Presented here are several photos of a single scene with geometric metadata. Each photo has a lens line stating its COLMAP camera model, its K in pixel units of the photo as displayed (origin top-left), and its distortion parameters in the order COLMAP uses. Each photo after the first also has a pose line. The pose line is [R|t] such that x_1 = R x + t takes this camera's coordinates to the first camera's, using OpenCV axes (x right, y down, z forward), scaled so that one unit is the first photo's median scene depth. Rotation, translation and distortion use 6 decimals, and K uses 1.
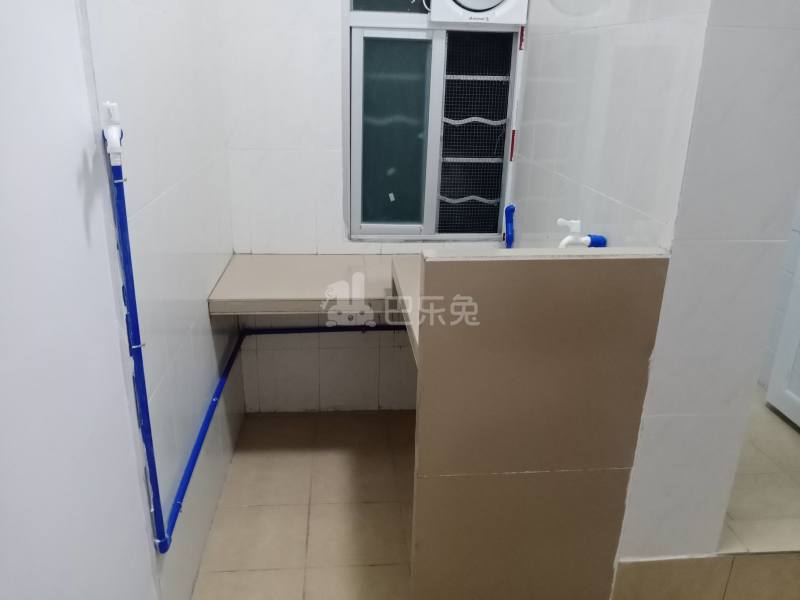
lens RADIAL K [[643.9, 0, 401.0], [0, 643.9, 301.7], [0, 0, 1]] dist [0.050032, -0.090079]
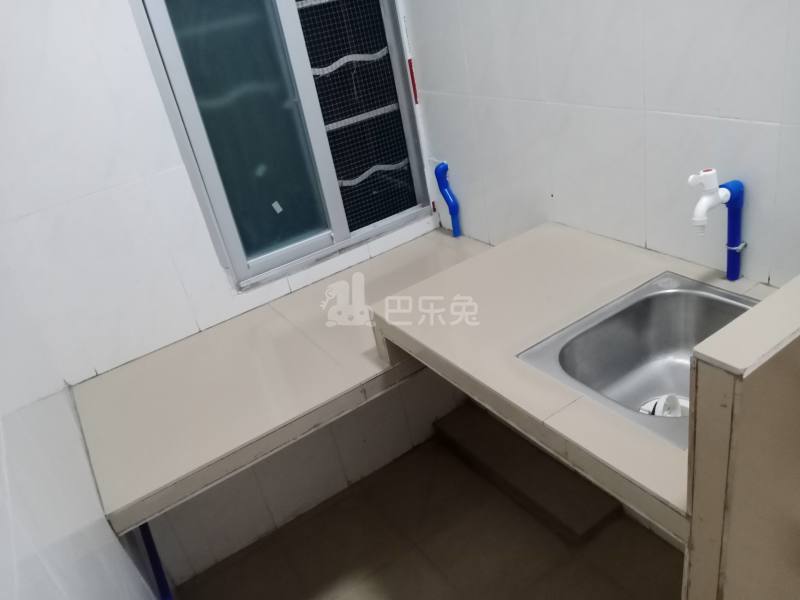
lens RADIAL K [[643.9, 0, 399.4], [0, 643.9, 297.3], [0, 0, 1]] dist [0.050032, -0.090079]
pose [[0.871830, -0.377556, 0.312033, -0.146043], [0.344999, 0.925554, 0.155969, -0.136437], [-0.347690, -0.028328, 0.937181, 0.333008]]
